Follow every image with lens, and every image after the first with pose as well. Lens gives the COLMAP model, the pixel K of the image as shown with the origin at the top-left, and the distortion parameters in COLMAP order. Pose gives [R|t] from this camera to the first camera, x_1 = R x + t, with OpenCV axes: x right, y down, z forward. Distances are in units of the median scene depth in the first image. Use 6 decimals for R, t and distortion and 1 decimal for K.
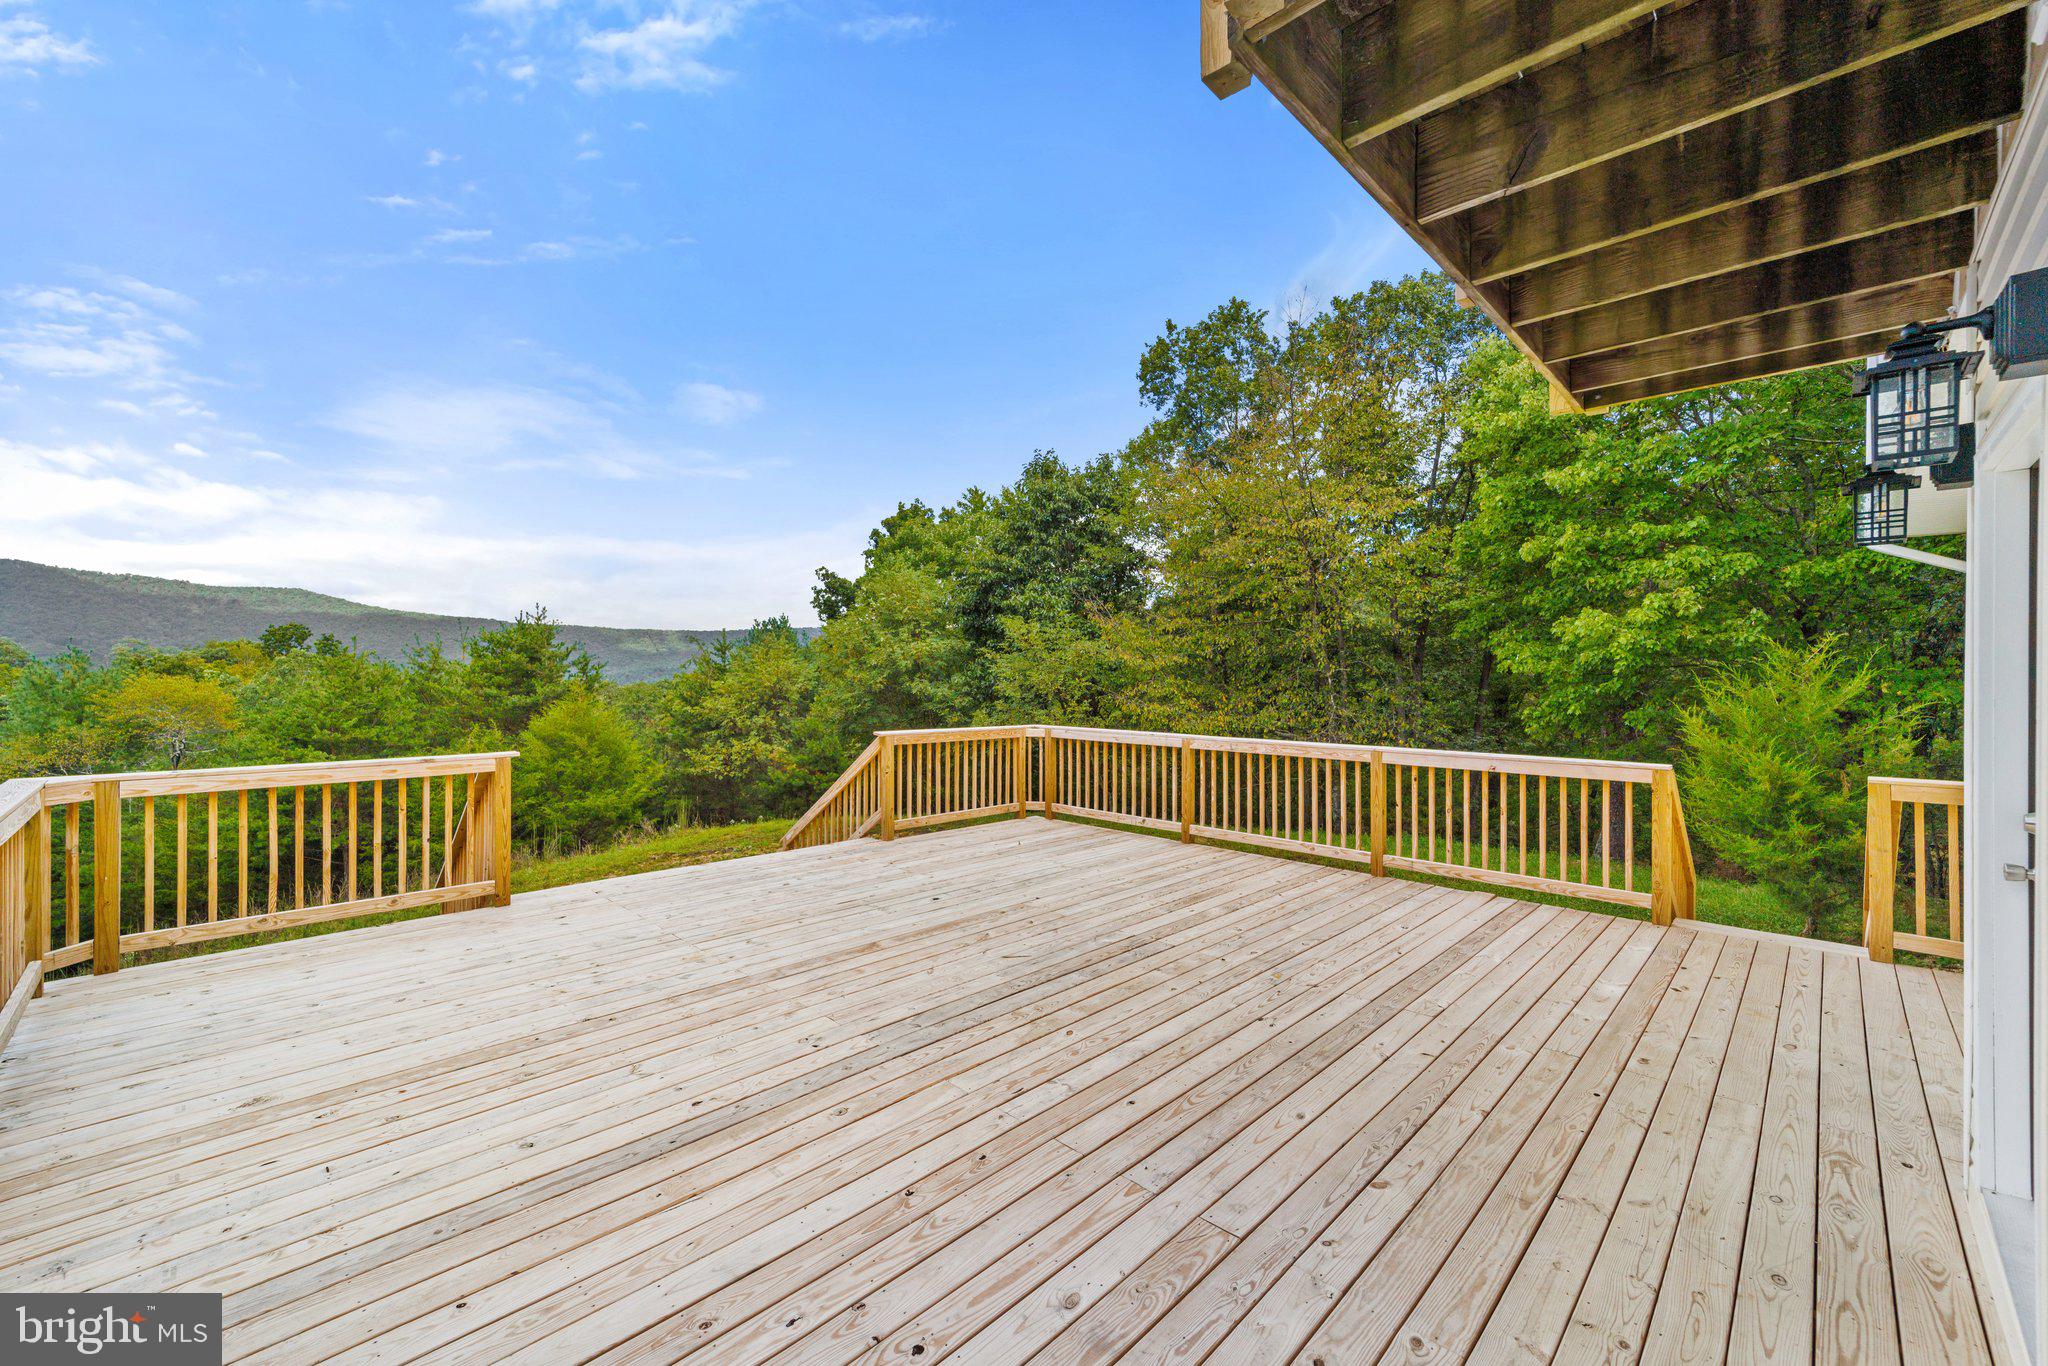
lens RADIAL K [[818.5, 0, 1030.3], [0, 818.5, 672.4], [0, 0, 1]] dist [-0.000212, -0.000223]
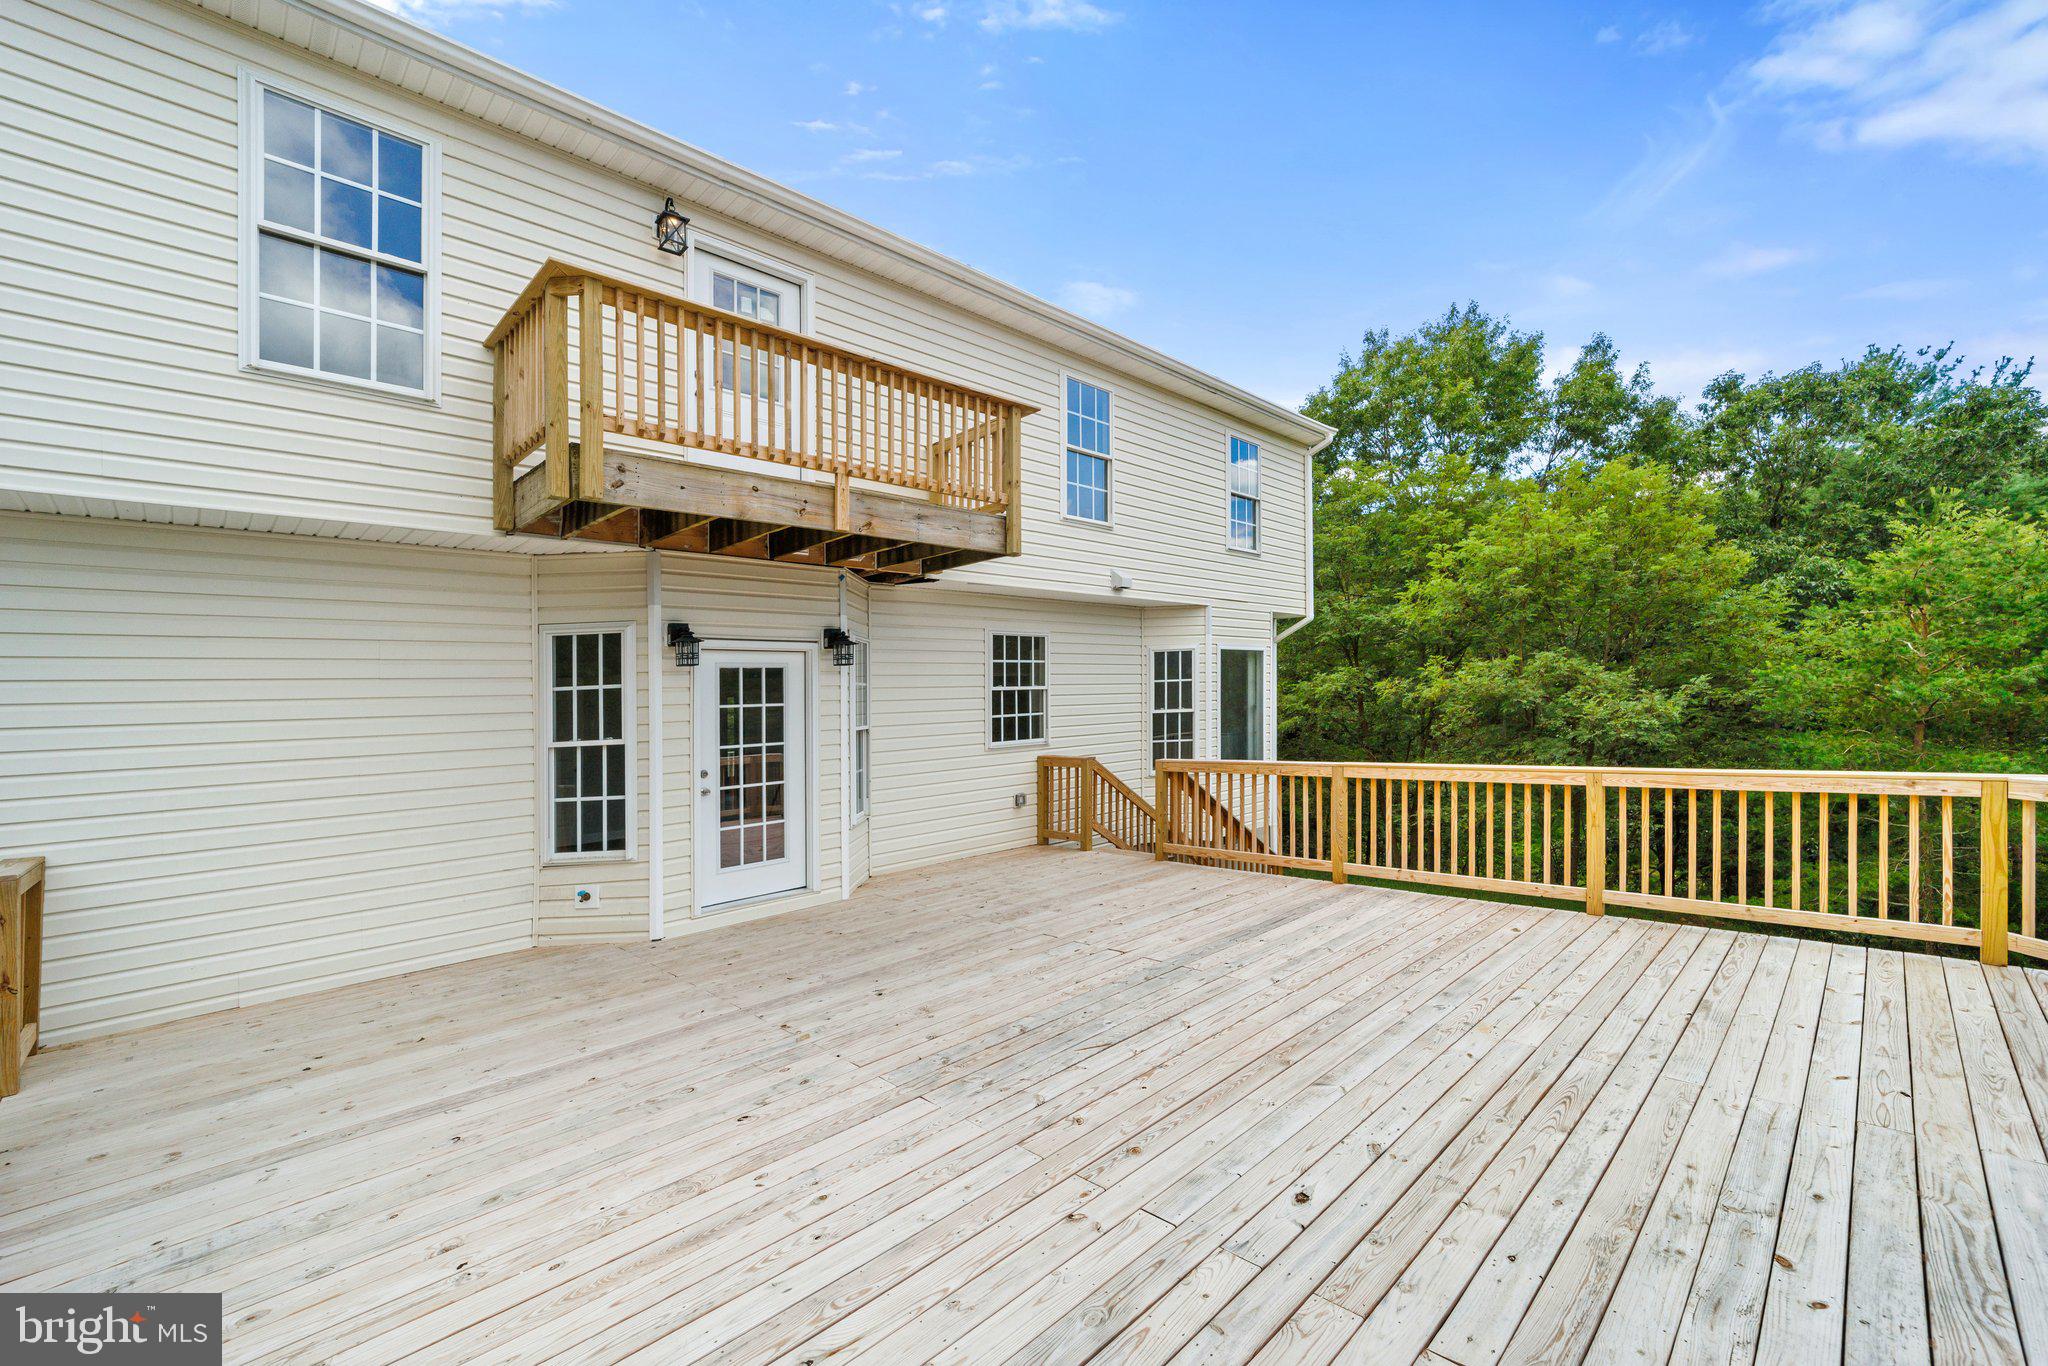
lens RADIAL K [[813.8, 0, 1028.0], [0, 813.8, 707.1], [0, 0, 1]] dist [0.002932, -0.000197]
pose [[-0.998616, 0.033334, 0.040685, 0.009590], [0.033480, 0.999435, 0.002910, -0.002914], [-0.040565, 0.004268, -0.999168, 1.536586]]
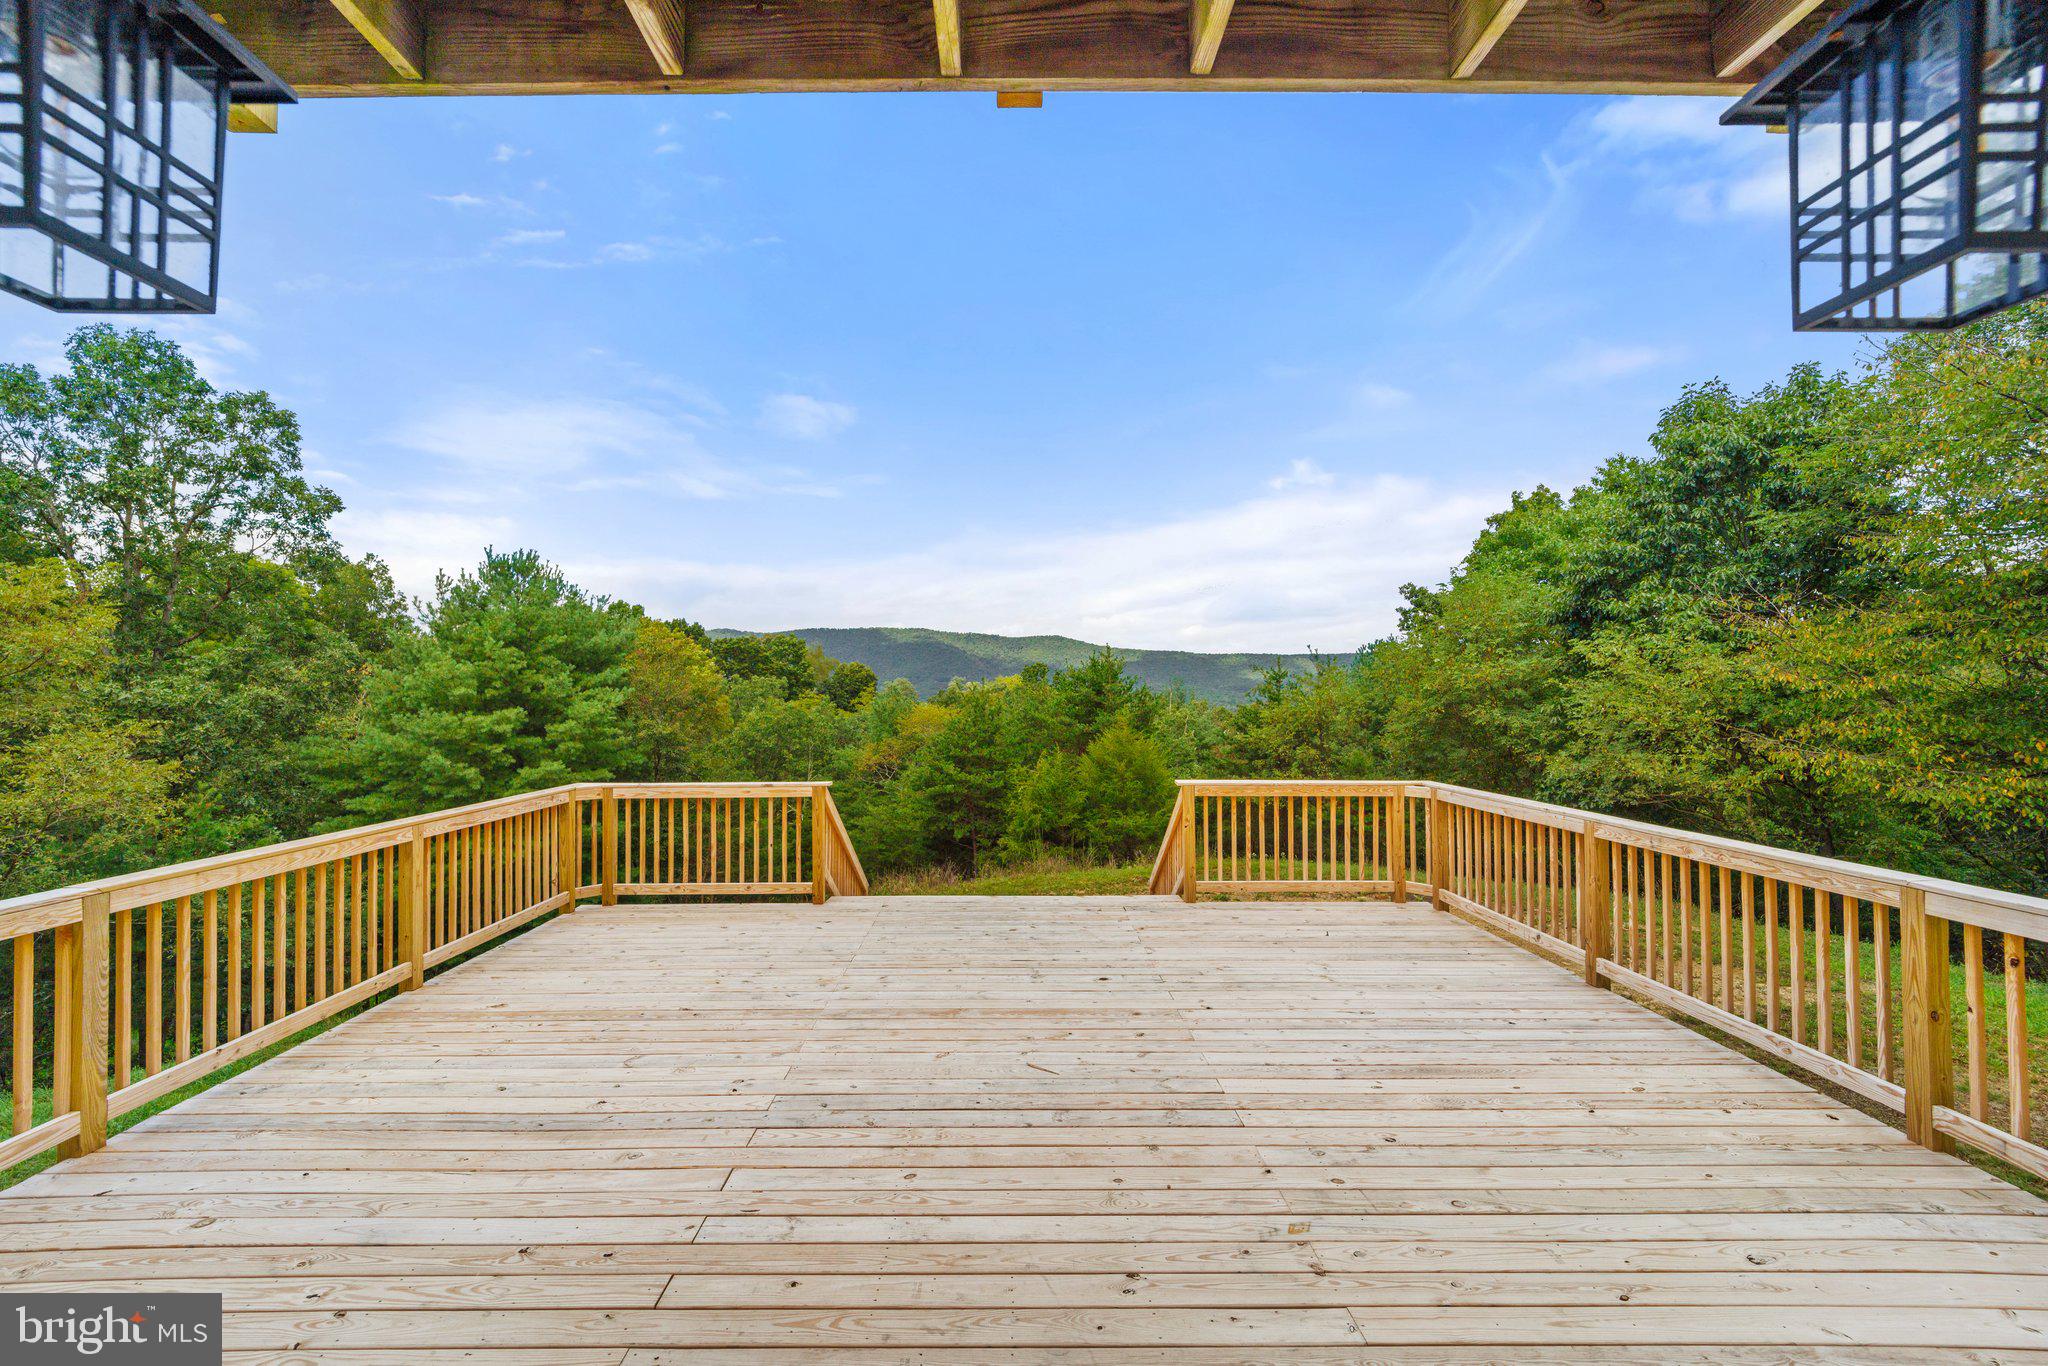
lens RADIAL K [[829.6, 0, 1018.0], [0, 829.6, 692.6], [0, 0, 1]] dist [0.000370, -0.000366]
pose [[0.703097, -0.012321, -0.710987, 0.479290], [0.010020, 0.999922, -0.007419, -0.026971], [0.711023, -0.001907, 0.703166, 0.322305]]
